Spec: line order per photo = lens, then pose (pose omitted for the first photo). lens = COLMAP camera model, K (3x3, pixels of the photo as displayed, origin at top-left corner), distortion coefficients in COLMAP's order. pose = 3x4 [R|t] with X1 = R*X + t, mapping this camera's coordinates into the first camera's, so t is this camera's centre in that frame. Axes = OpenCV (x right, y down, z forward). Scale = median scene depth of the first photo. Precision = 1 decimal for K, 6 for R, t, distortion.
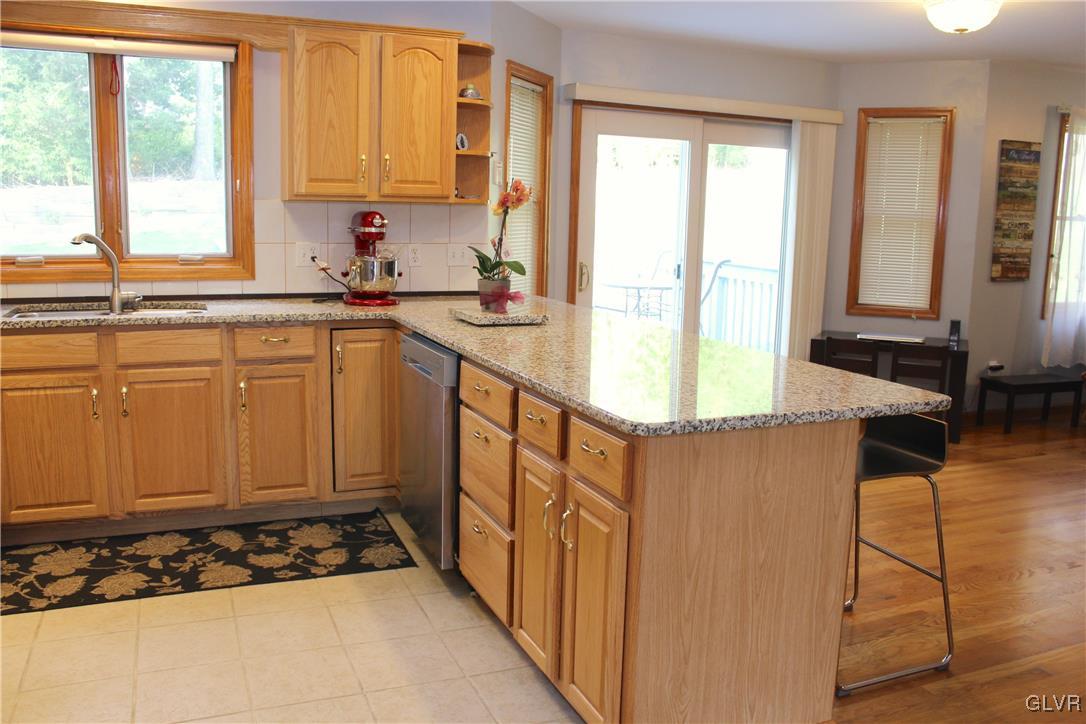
lens RADIAL K [[900.0, 0, 561.2], [0, 900.0, 364.9], [0, 0, 1]] dist [-0.178070, 0.132796]
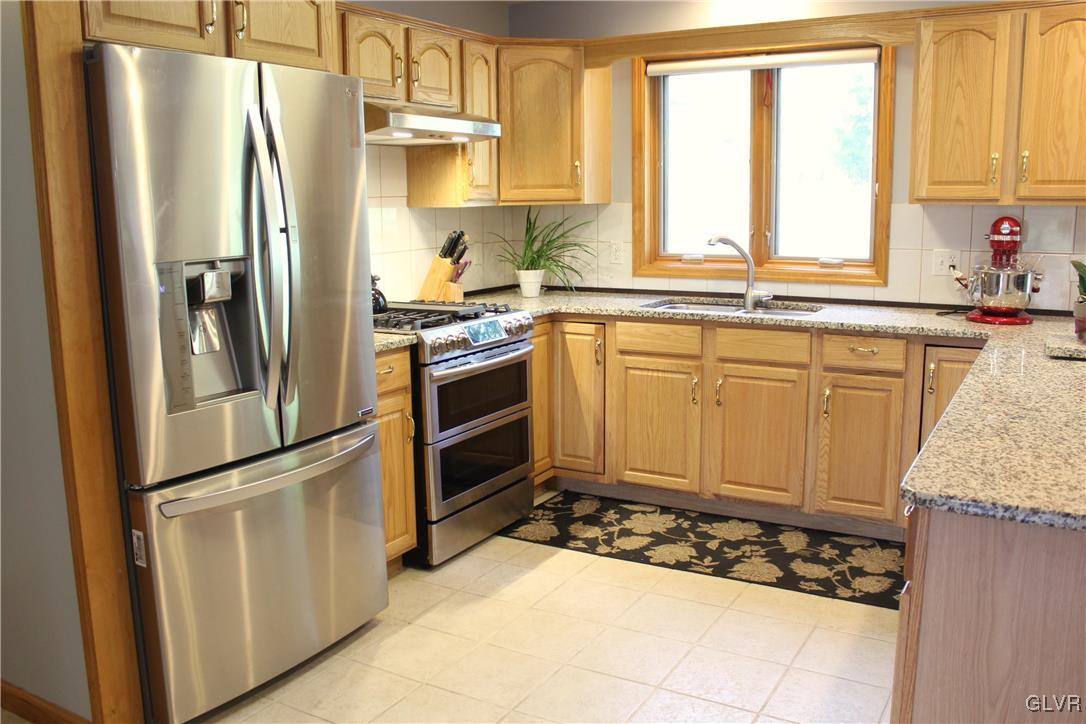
lens RADIAL K [[936.3, 0, 543.0], [0, 936.3, 362.0], [0, 0, 1]] dist [-0.177039, 0.156492]
pose [[0.588565, 0.105653, -0.801516, 0.281427], [-0.108766, 0.992759, 0.050993, -0.028722], [0.801100, 0.057165, 0.595794, 0.122547]]
